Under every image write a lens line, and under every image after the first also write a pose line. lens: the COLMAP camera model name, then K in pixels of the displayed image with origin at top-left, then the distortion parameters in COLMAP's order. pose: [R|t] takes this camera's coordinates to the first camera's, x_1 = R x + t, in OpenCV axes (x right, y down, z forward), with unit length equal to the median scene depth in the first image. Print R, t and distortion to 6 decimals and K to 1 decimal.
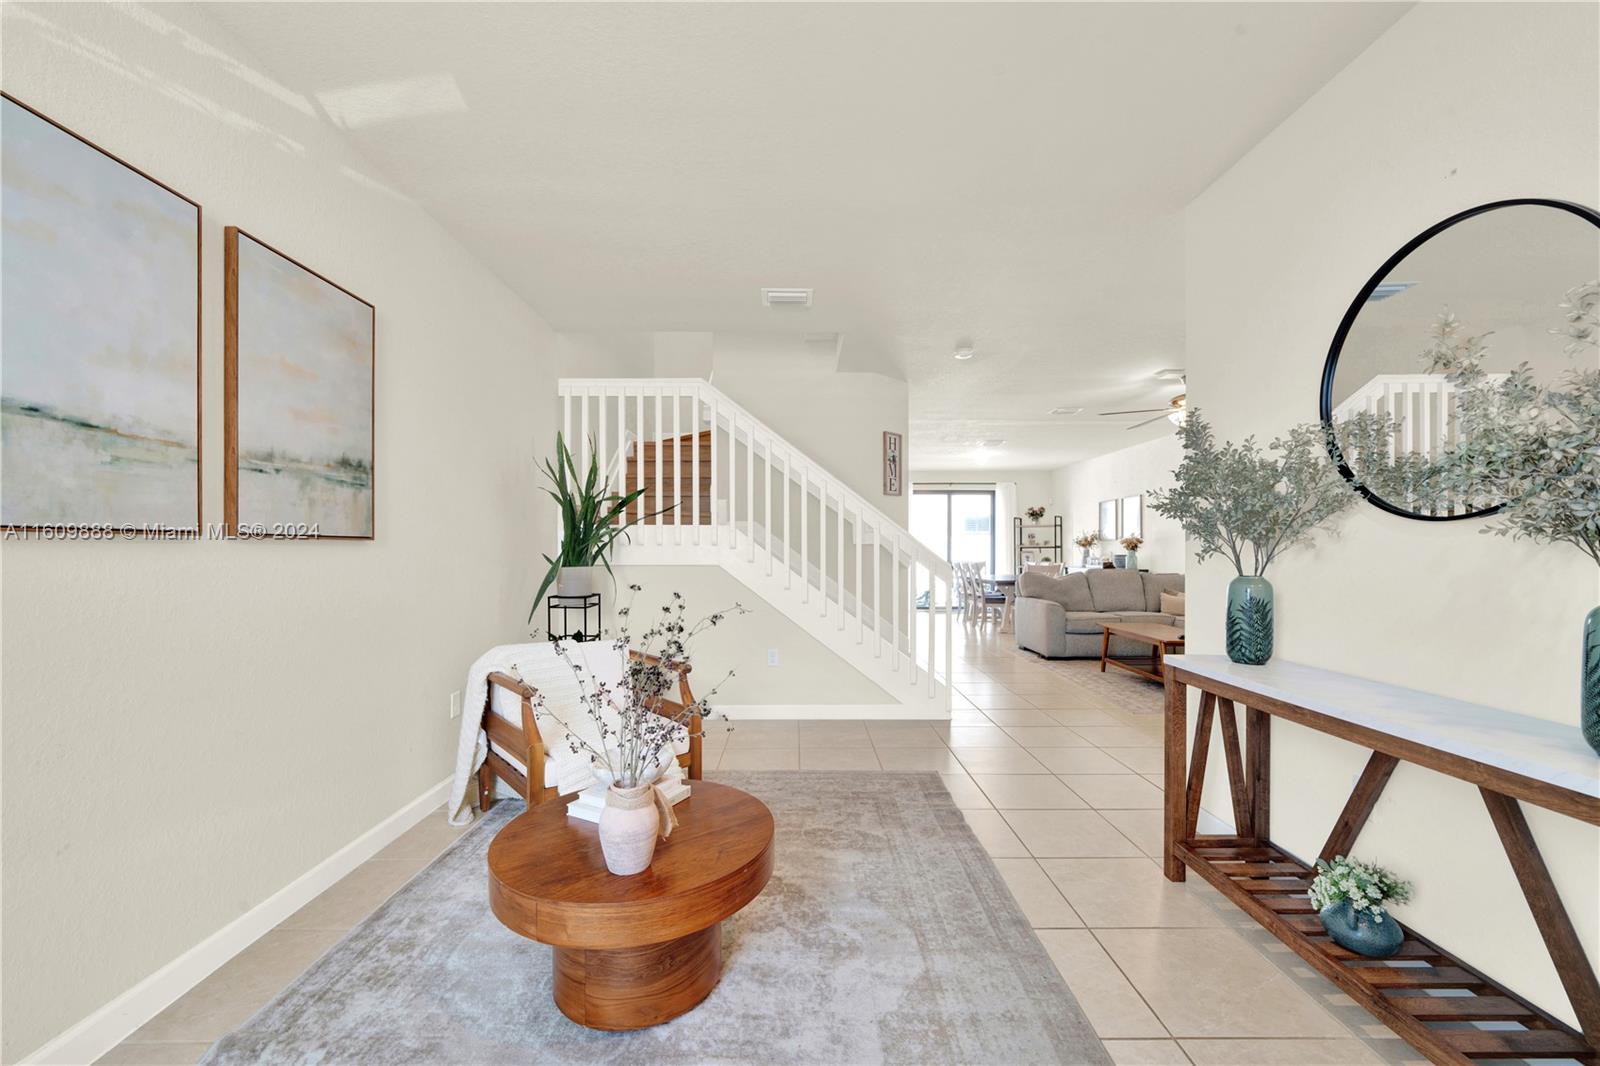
lens RADIAL K [[624.3, 0, 794.7], [0, 624.3, 539.4], [0, 0, 1]] dist [-0.003006, -0.000459]
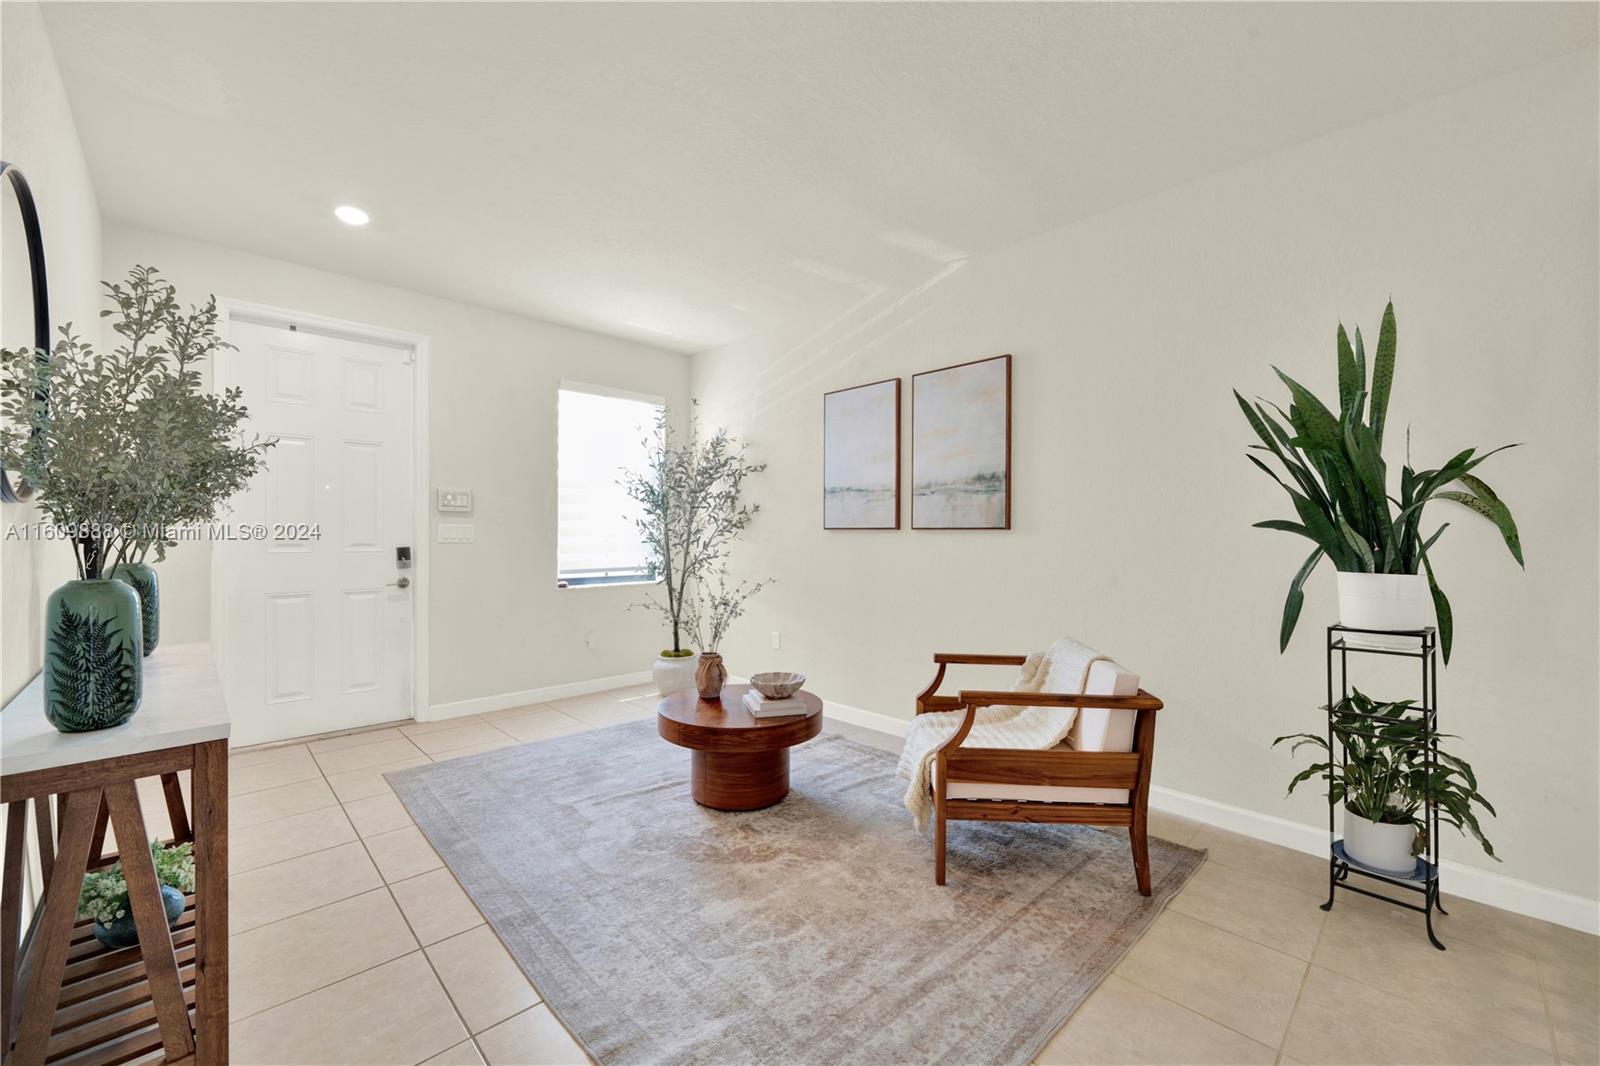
lens RADIAL K [[624.3, 0, 809.7], [0, 624.3, 537.0], [0, 0, 1]] dist [-0.003006, -0.000459]
pose [[-0.702684, -0.000875, -0.711501, 0.171685], [0.005283, 0.999965, -0.006447, 0.006840], [0.711482, -0.008289, -0.702655, 0.488809]]
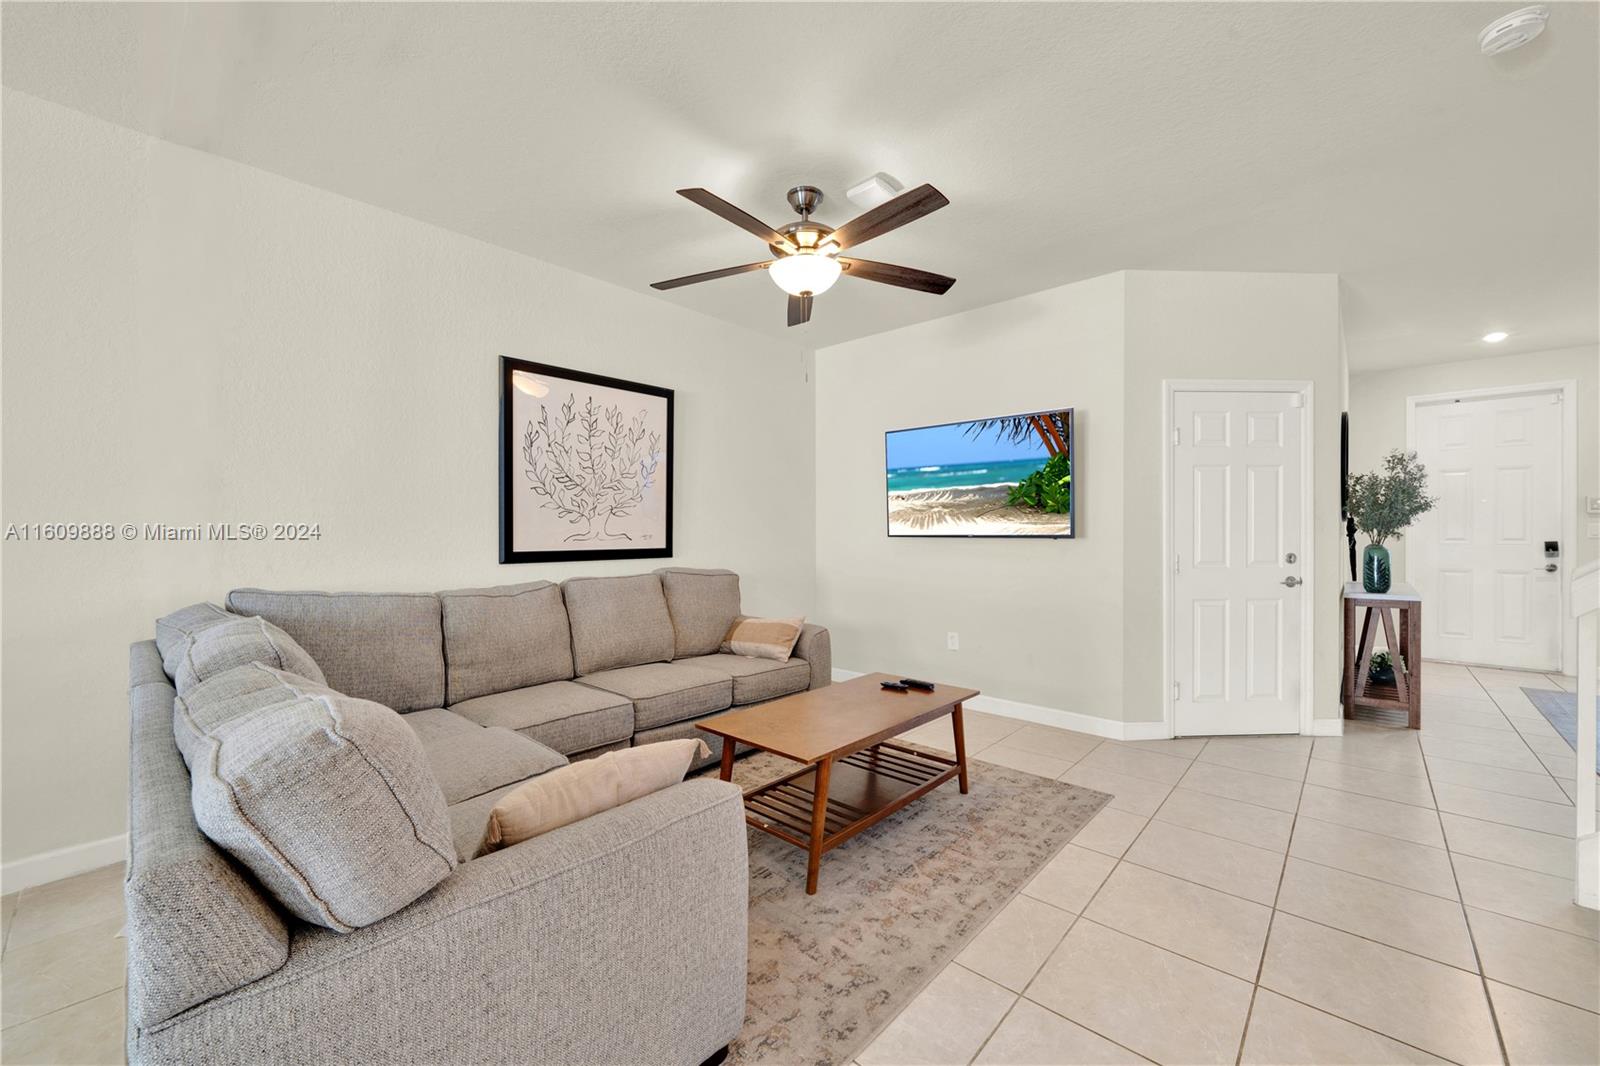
lens RADIAL K [[624.3, 0, 792.7], [0, 624.3, 538.3], [0, 0, 1]] dist [-0.003006, -0.000459]
pose [[-0.739633, -0.002220, 0.673007, 0.196699], [-0.006217, 0.999974, -0.003534, 0.013863], [-0.672982, -0.006798, -0.739628, 0.924974]]
